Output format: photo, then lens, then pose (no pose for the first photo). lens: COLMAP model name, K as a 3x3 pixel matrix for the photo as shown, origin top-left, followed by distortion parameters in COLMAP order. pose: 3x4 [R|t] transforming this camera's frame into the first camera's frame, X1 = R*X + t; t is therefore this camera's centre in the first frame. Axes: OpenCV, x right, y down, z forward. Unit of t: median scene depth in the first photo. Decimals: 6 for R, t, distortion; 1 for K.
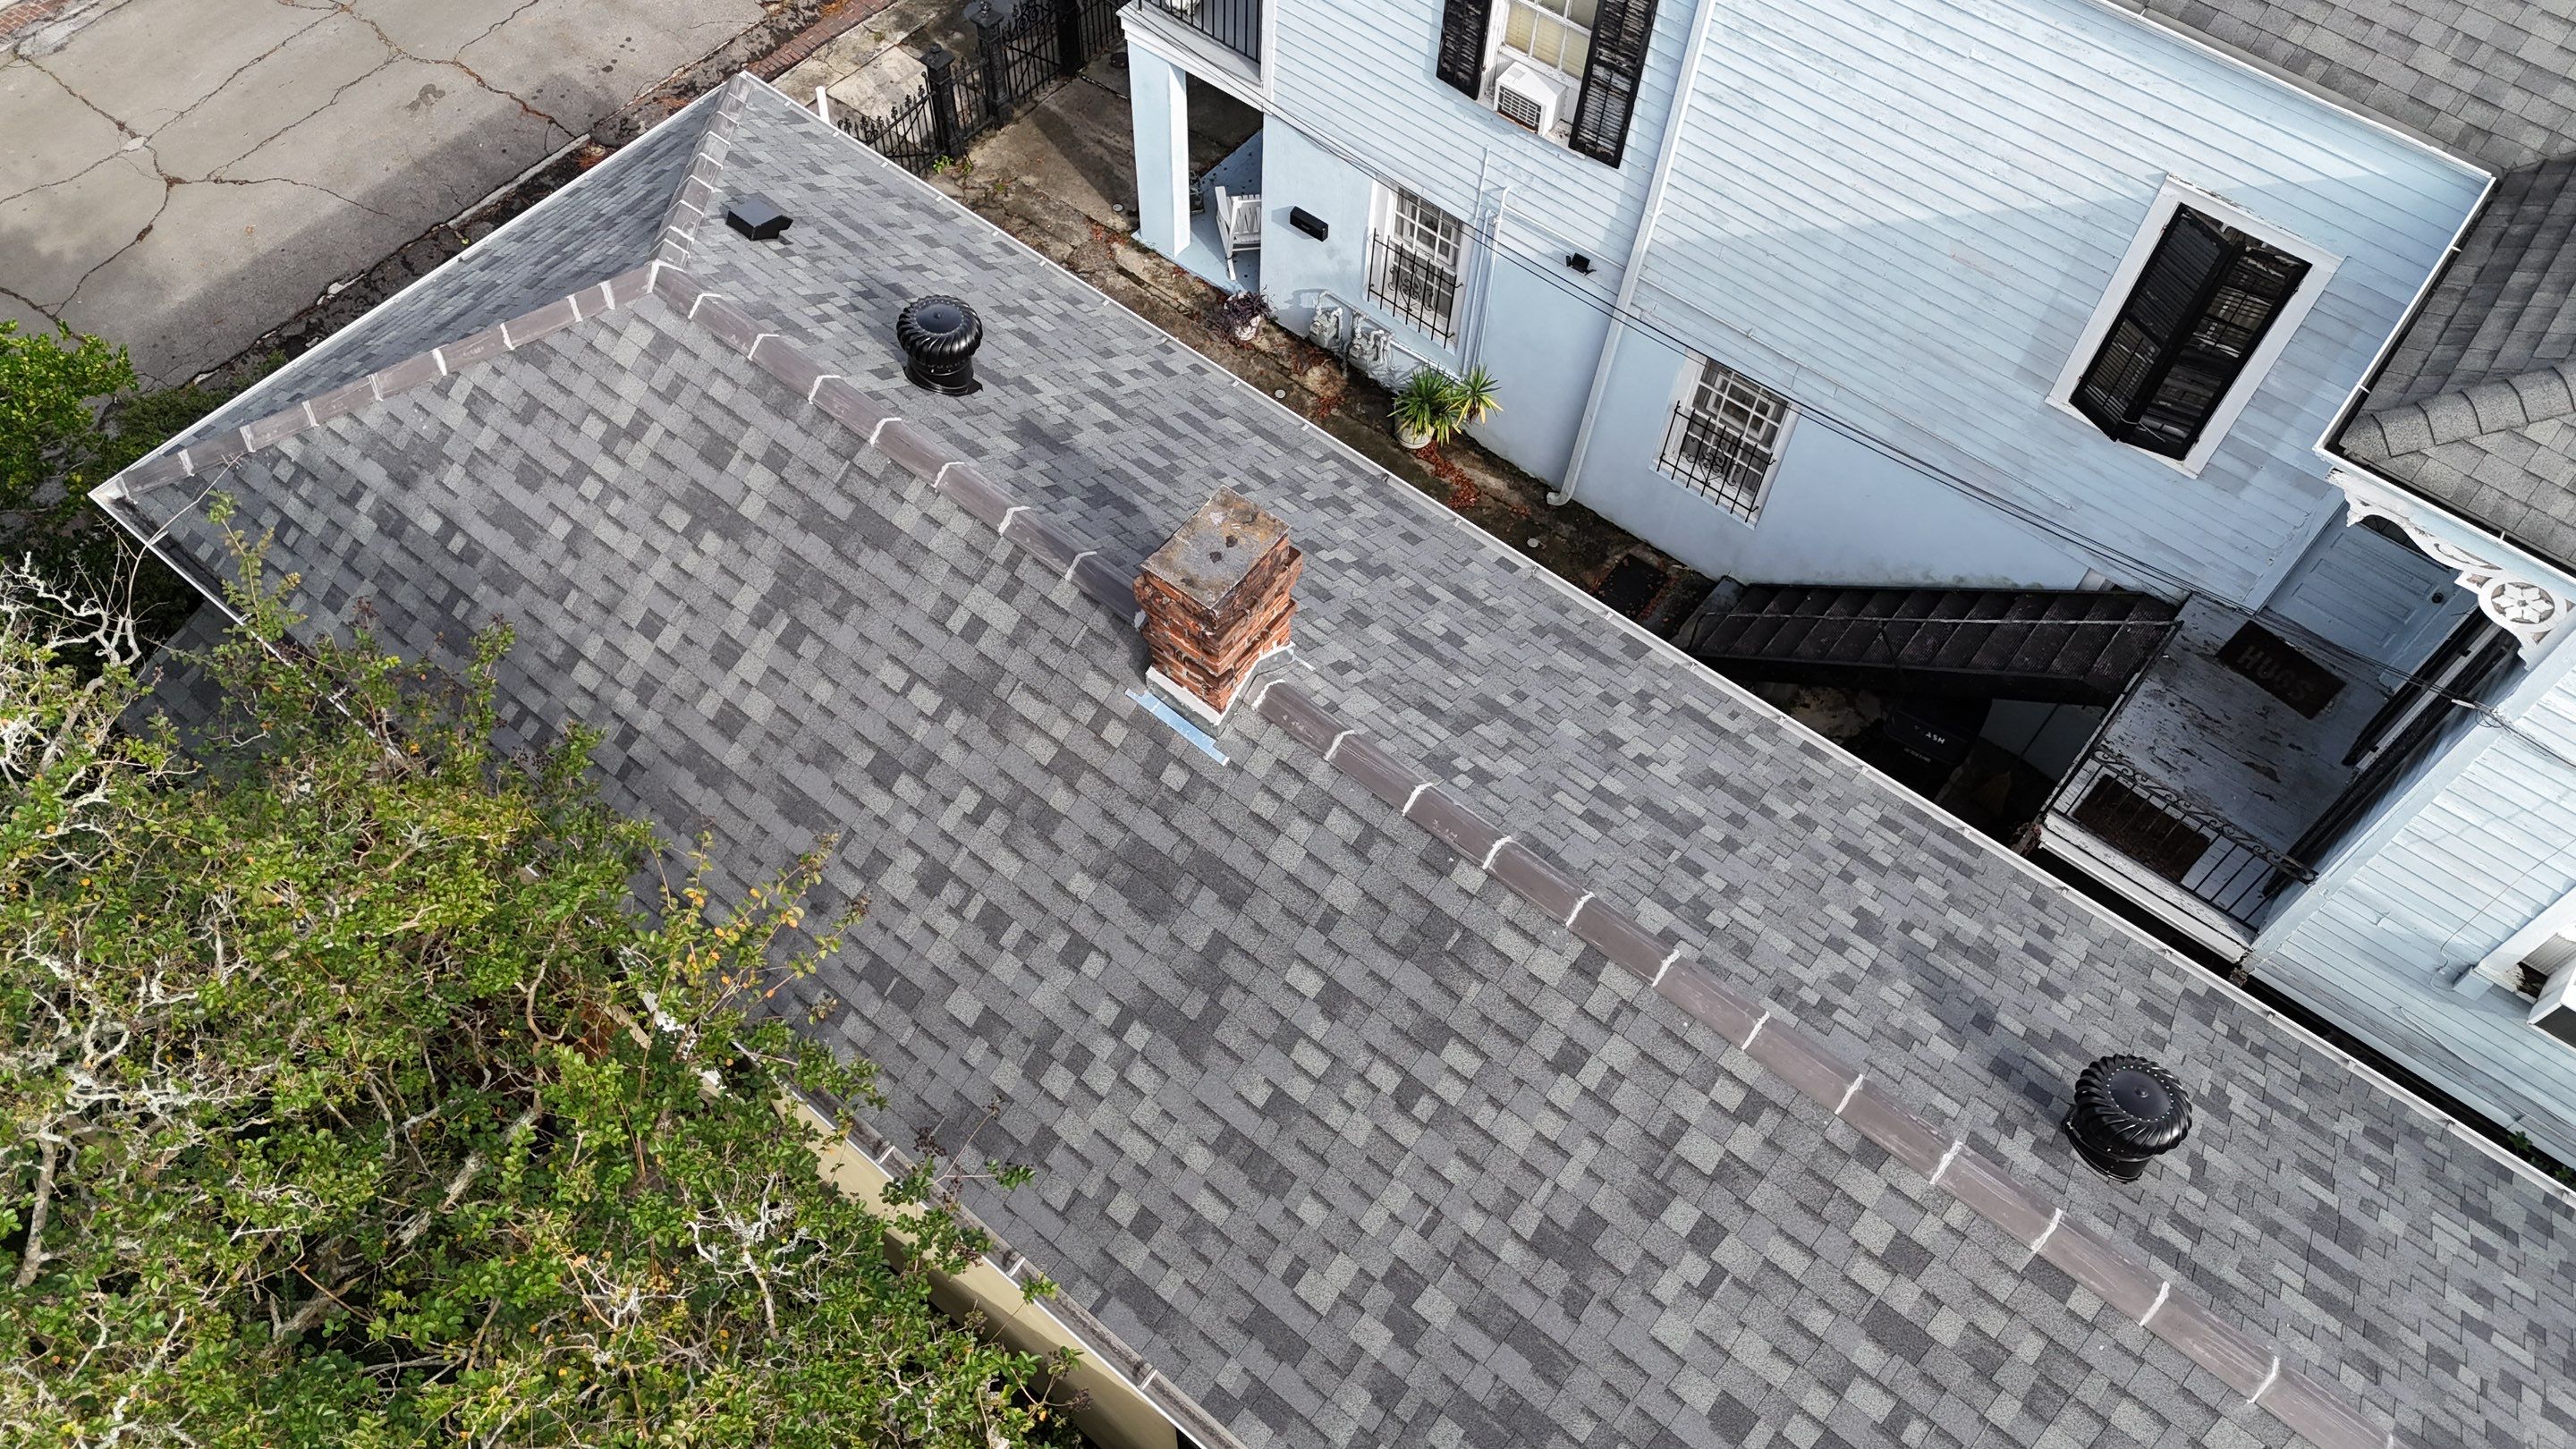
lens RADIAL K [[1900.8, 0, 1282.9], [0, 1900.8, 720.1], [0, 0, 1]] dist [0.084516, -0.089221]
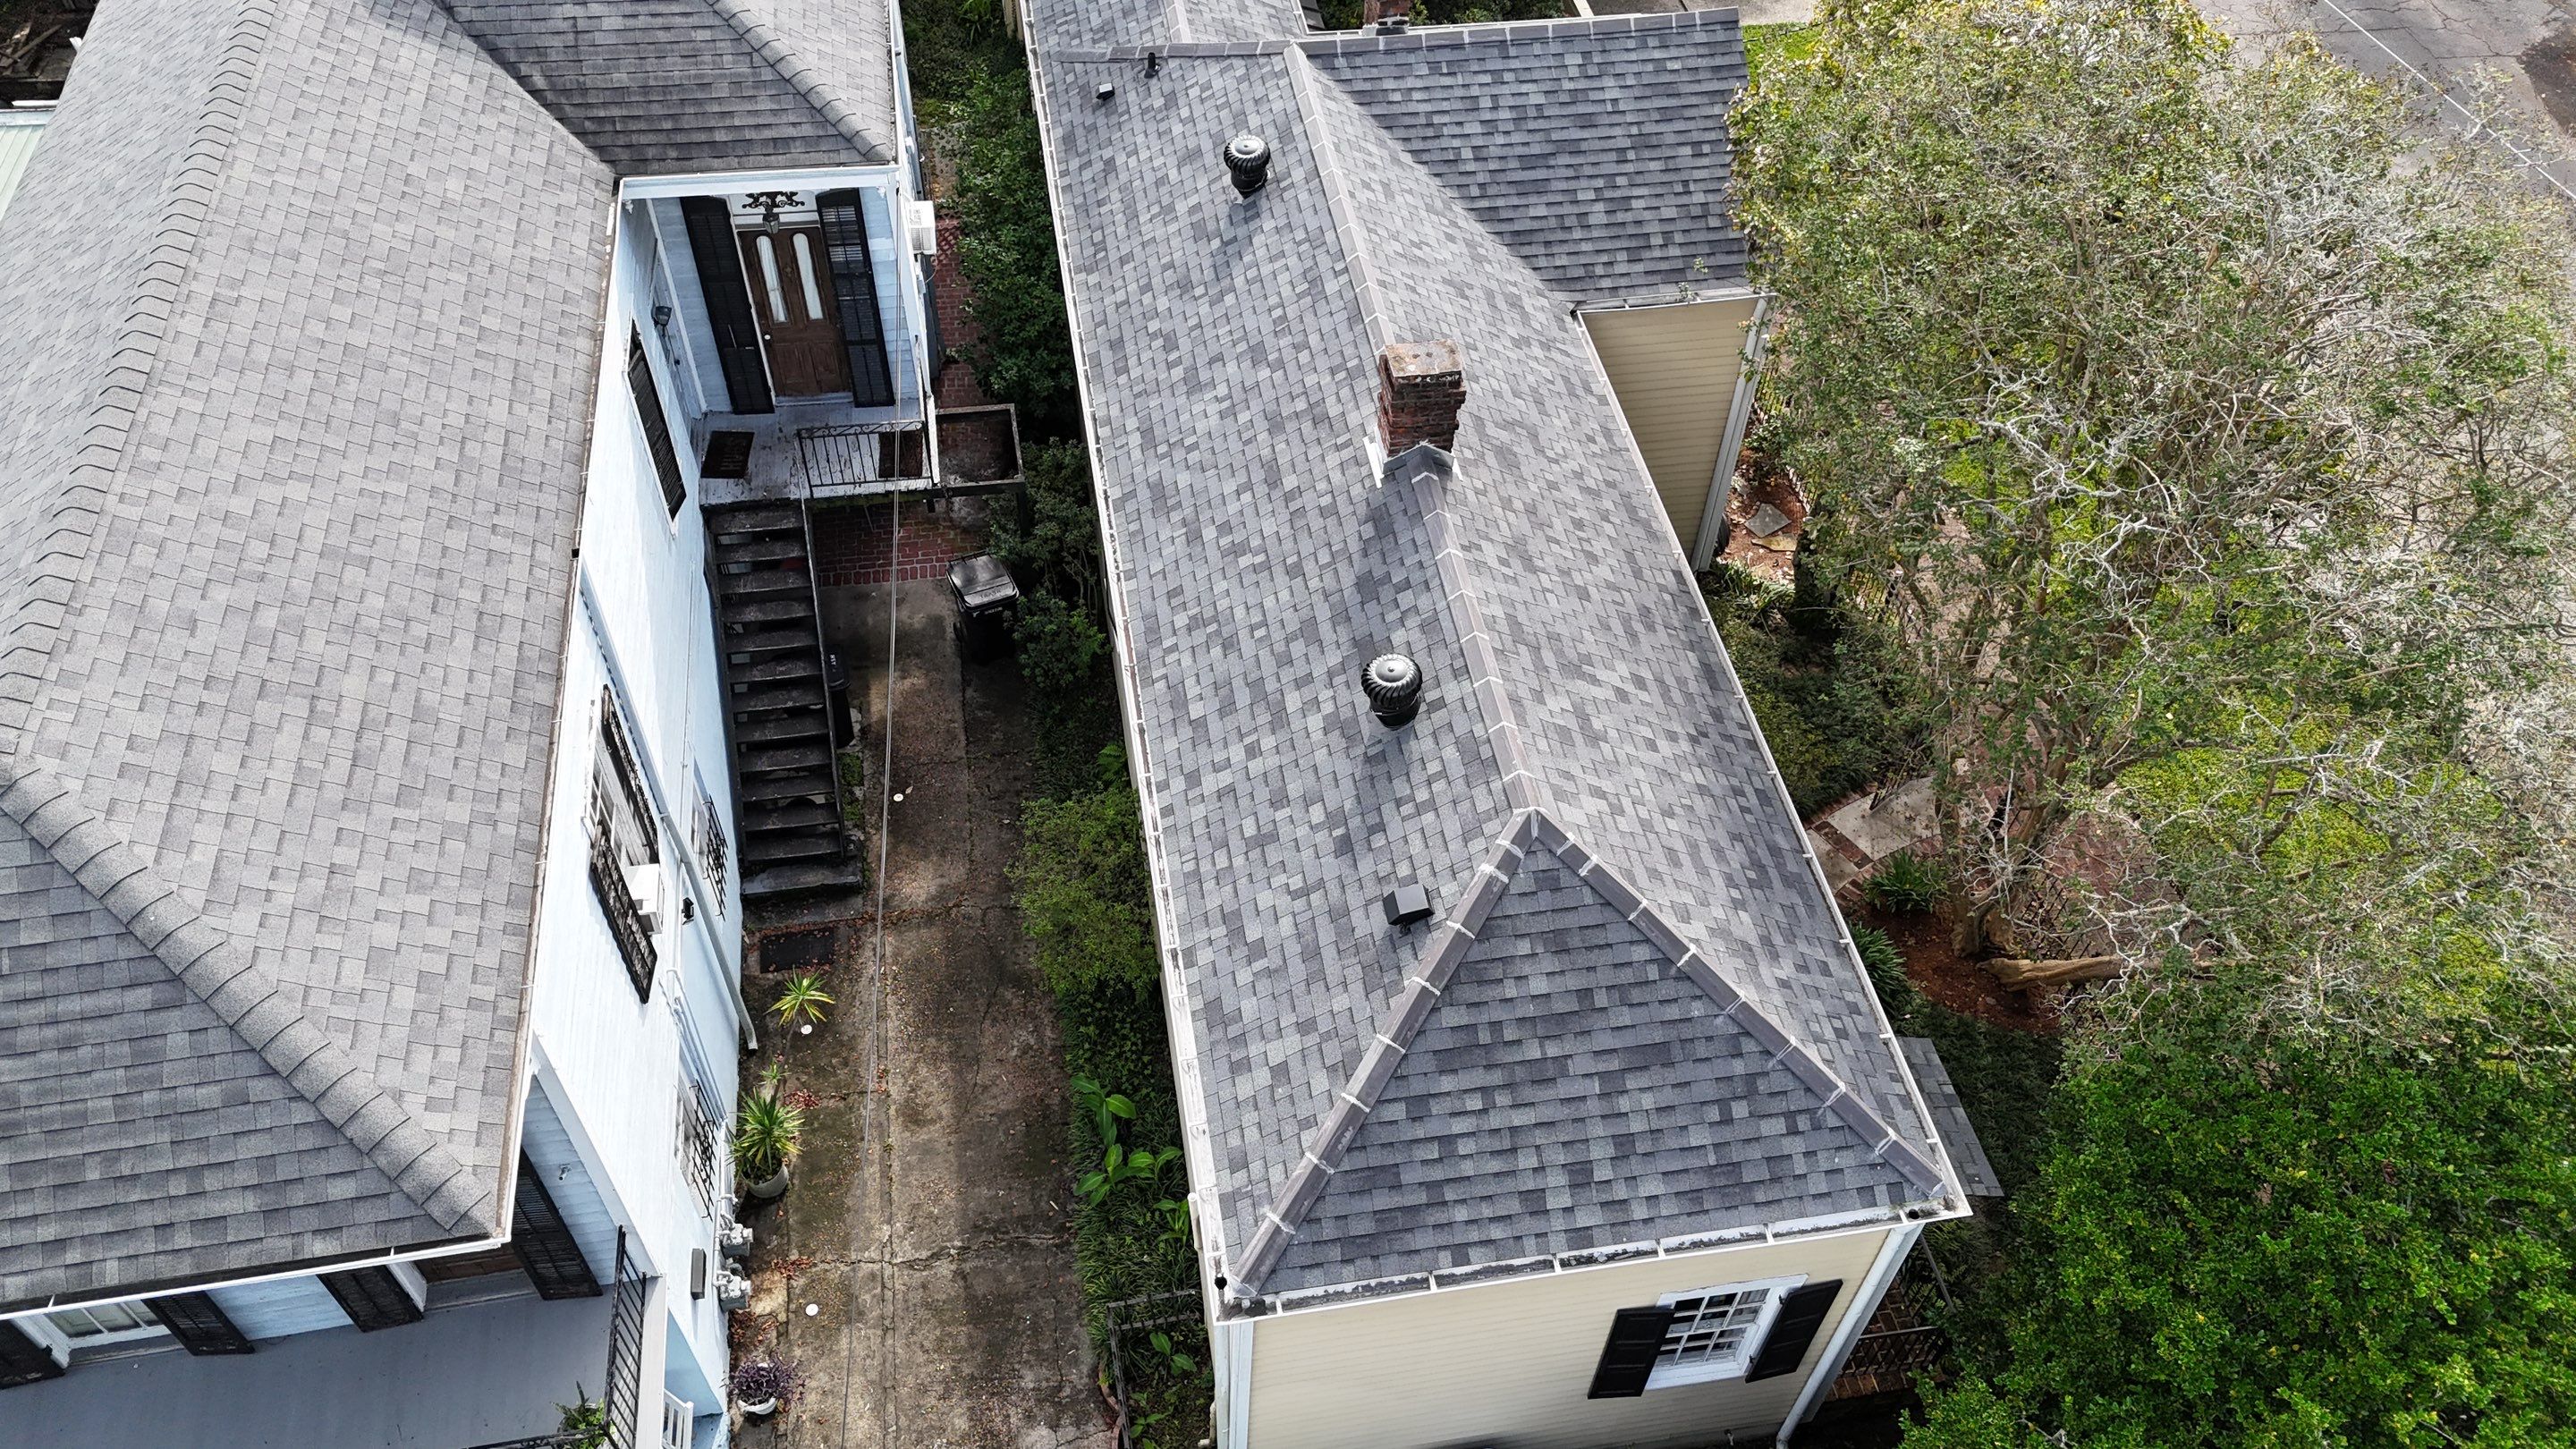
lens RADIAL K [[1900.8, 0, 1285.5], [0, 1900.8, 711.4], [0, 0, 1]] dist [0.084516, -0.089221]
pose [[-0.741950, -0.533439, 0.406144, -0.714581], [0.536364, -0.108793, 0.836945, -1.438437], [-0.402273, 0.838813, 0.366837, 0.575904]]
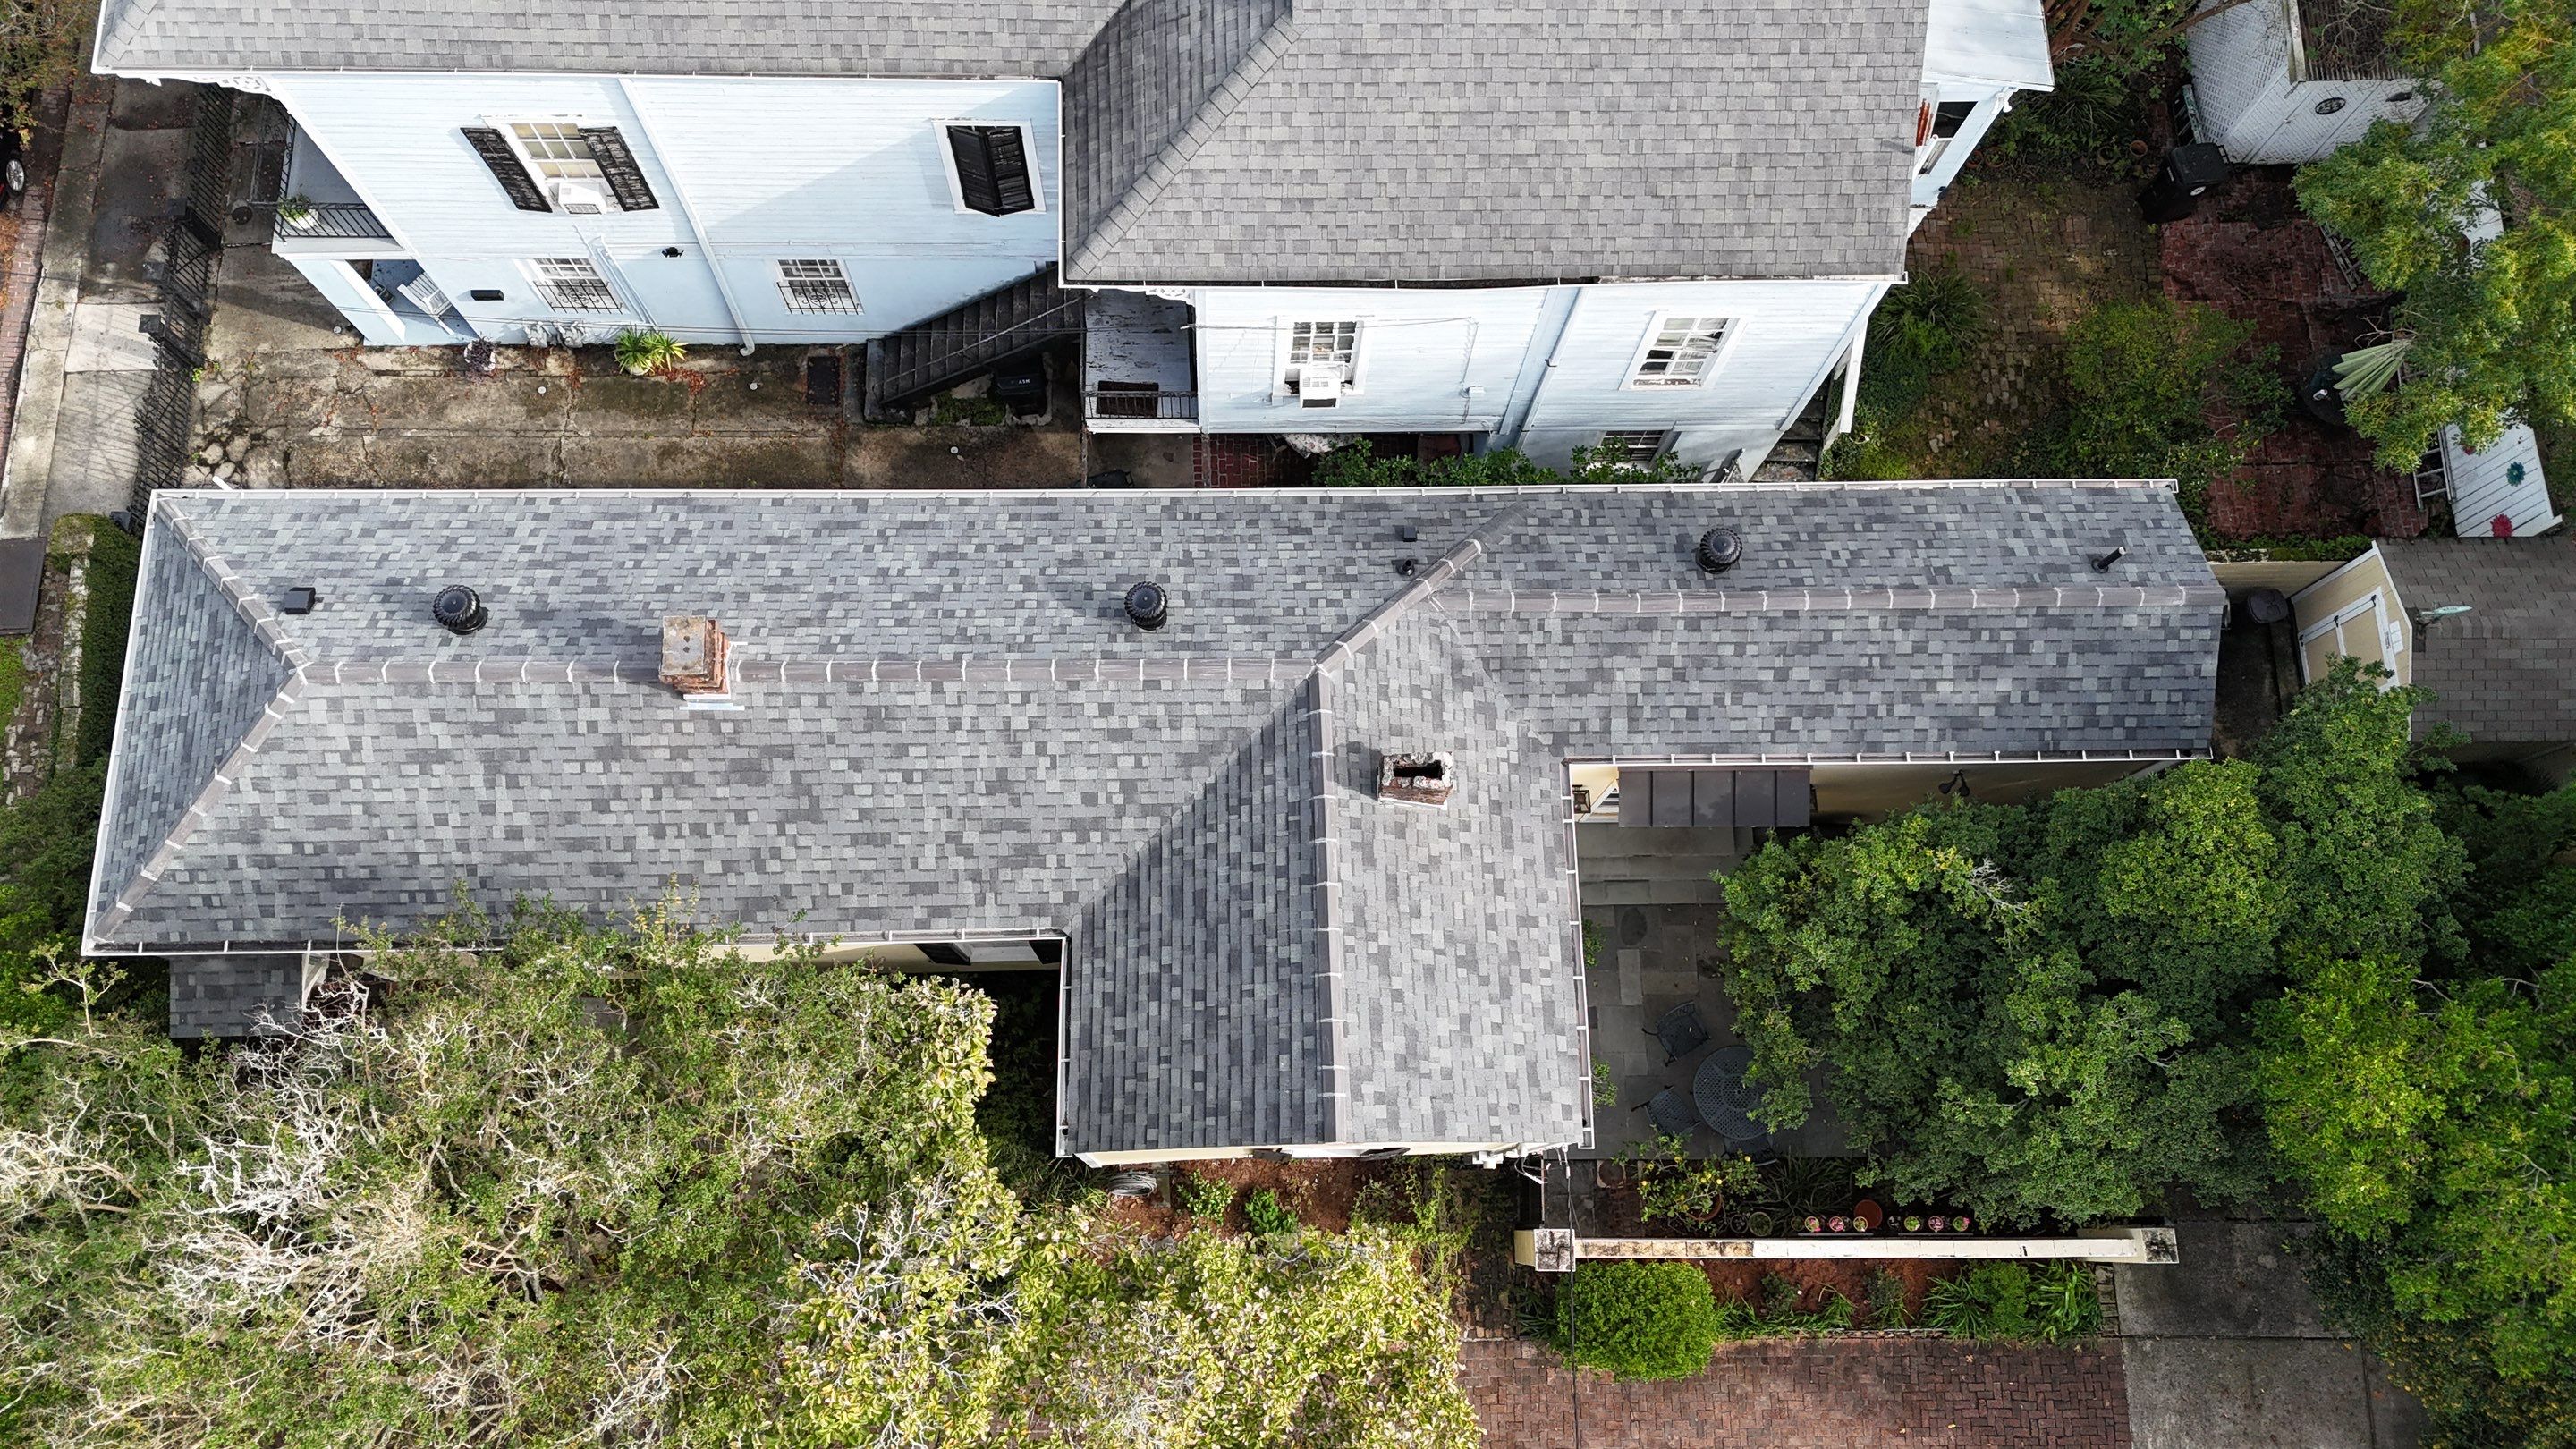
lens RADIAL K [[1900.8, 0, 1294.6], [0, 1900.8, 715.9], [0, 0, 1]] dist [0.084516, -0.089221]
pose [[0.768950, -0.616592, 0.168909, 0.070285], [0.528764, 0.761892, 0.374071, -0.409753], [-0.359339, -0.198329, 0.911889, -1.081698]]
